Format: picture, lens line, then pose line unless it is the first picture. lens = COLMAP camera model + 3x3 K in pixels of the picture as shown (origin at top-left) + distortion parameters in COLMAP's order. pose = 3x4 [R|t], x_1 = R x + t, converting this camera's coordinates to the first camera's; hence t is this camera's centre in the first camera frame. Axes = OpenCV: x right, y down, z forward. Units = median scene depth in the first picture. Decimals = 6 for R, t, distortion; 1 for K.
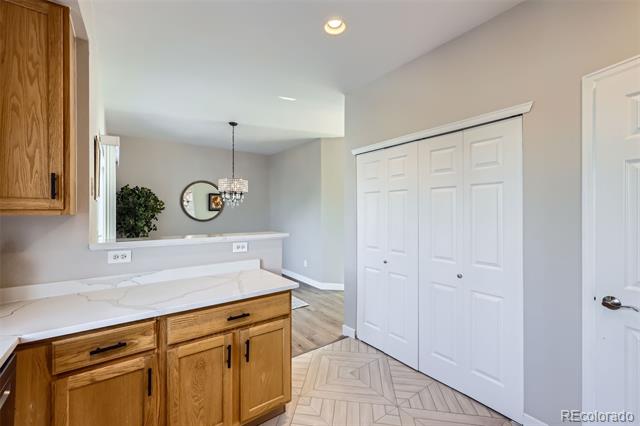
lens RADIAL K [[274.8, 0, 321.0], [0, 274.8, 212.2], [0, 0, 1]] dist [0.007515, -0.000538]
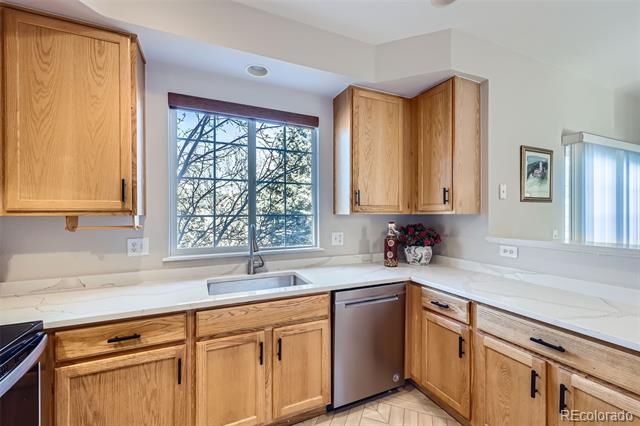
lens RADIAL K [[274.8, 0, 318.7], [0, 274.8, 213.4], [0, 0, 1]] dist [0.007515, -0.000538]
pose [[-0.212001, 0.000987, -0.977269, 0.651539], [-0.008126, 0.999963, 0.002773, 0.008044], [0.977236, 0.008529, -0.211985, 0.554932]]
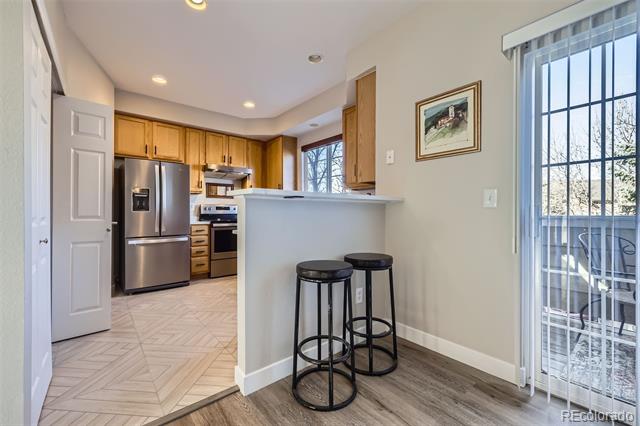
lens RADIAL K [[272.4, 0, 319.4], [0, 272.4, 212.0], [0, 0, 1]] dist [0.016772, 0.000084]
pose [[-0.999286, -0.001935, -0.037720, -0.535783], [-0.002232, 0.999967, 0.007814, 0.197919], [0.037703, 0.007892, -0.999258, 2.794760]]
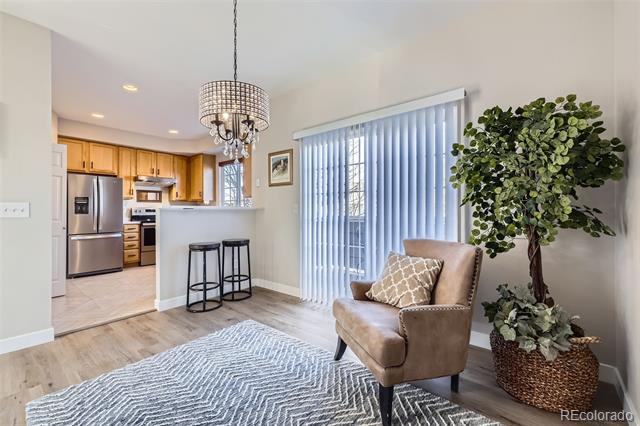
lens RADIAL K [[274.8, 0, 320.0], [0, 274.8, 209.8], [0, 0, 1]] dist [0.007515, -0.000538]
pose [[-0.973265, -0.000493, -0.229685, -0.983471], [-0.002114, 0.999975, 0.006807, 0.138005], [0.229676, 0.007111, -0.973241, 4.009425]]
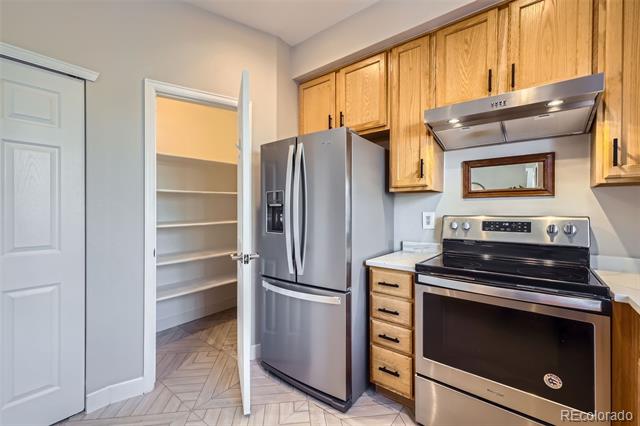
lens RADIAL K [[274.8, 0, 321.4], [0, 274.8, 210.8], [0, 0, 1]] dist [0.007515, -0.000538]
pose [[-0.245926, 0.002418, 0.969286, -0.441551], [0.007384, 0.999973, -0.000621, 0.112263], [-0.969260, 0.007004, -0.245937, 0.517502]]
